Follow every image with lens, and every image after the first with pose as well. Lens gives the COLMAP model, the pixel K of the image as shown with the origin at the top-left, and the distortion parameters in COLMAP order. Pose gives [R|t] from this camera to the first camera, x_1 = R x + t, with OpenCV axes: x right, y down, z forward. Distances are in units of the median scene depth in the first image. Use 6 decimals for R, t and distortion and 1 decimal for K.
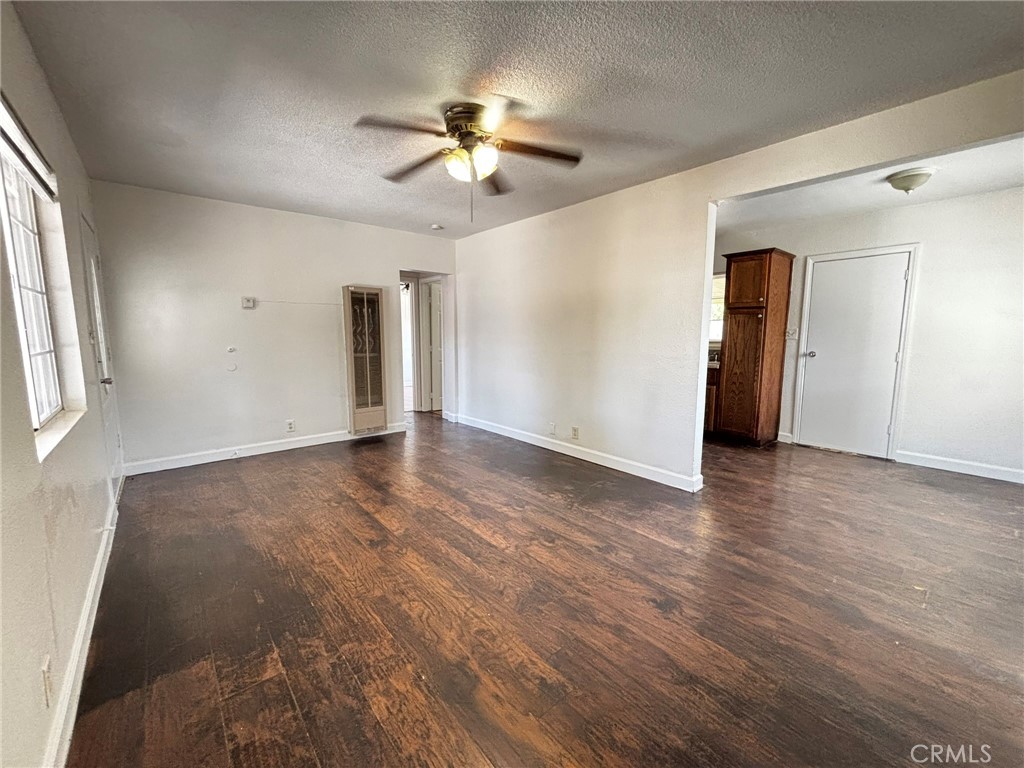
lens RADIAL K [[418.4, 0, 522.3], [0, 418.4, 384.4], [0, 0, 1]] dist [0.002809, 0.000059]
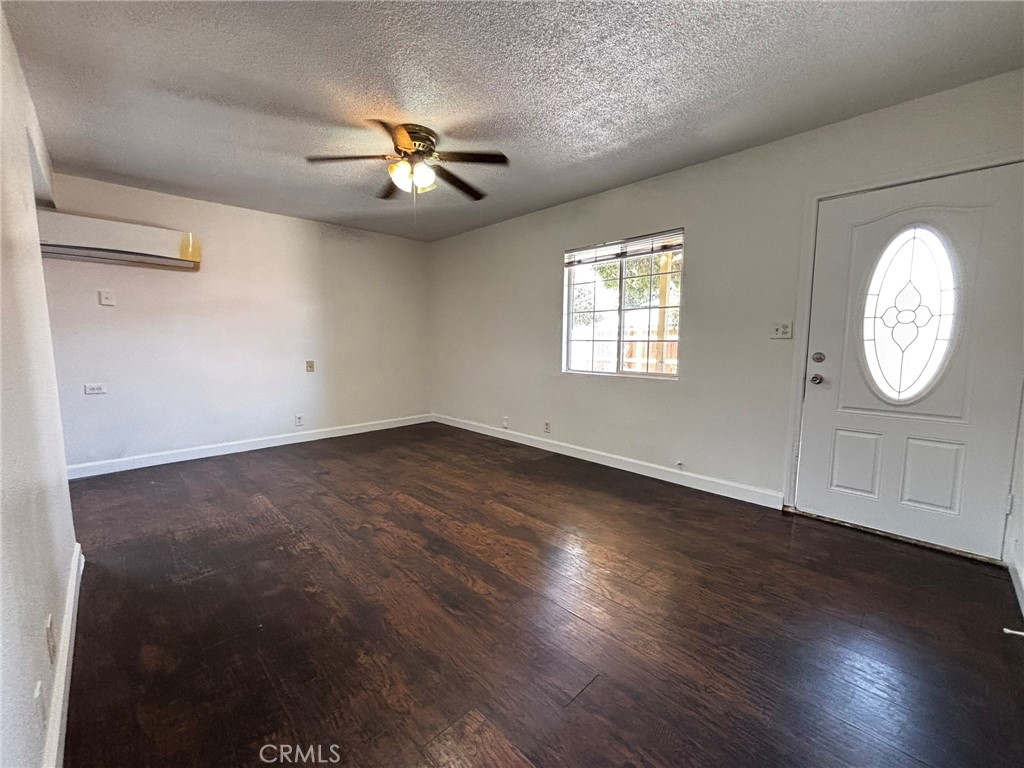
lens RADIAL K [[418.4, 0, 511.7], [0, 418.4, 381.6], [0, 0, 1]] dist [0.002809, 0.000059]
pose [[-0.999256, -0.001909, -0.038508, -0.312101], [-0.010403, 0.975078, 0.221617, -0.218555], [0.037126, 0.221853, -0.974373, 2.036919]]
